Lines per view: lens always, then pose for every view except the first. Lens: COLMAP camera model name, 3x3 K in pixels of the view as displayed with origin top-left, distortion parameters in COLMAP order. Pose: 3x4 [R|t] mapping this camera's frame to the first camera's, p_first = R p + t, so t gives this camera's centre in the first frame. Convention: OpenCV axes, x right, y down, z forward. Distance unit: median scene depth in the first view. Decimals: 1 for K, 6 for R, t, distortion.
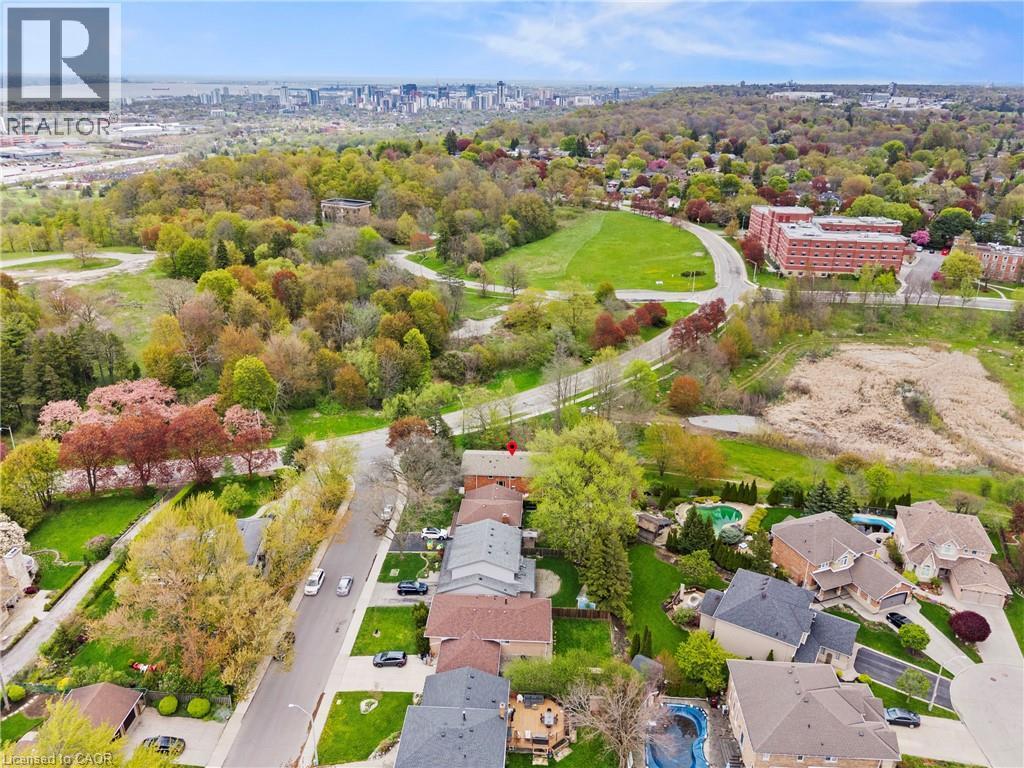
lens RADIAL K [[728.2, 0, 512.0], [0, 728.2, 384.0], [0, 0, 1]] dist [0.002931, -0.004178]
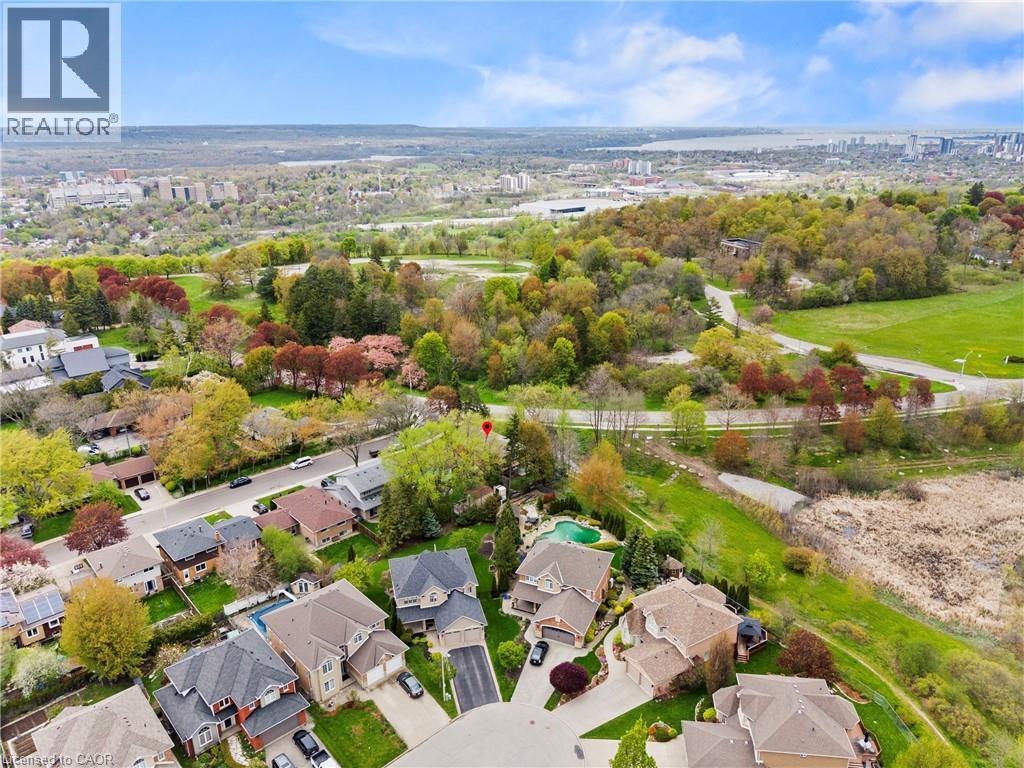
lens RADIAL K [[728.2, 0, 512.0], [0, 728.2, 384.0], [0, 0, 1]] dist [0.002931, -0.004178]
pose [[0.715114, 0.213623, -0.665566, 0.598793], [-0.253146, 0.966671, 0.038276, -0.028225], [0.651559, 0.141114, 0.745357, 0.101803]]
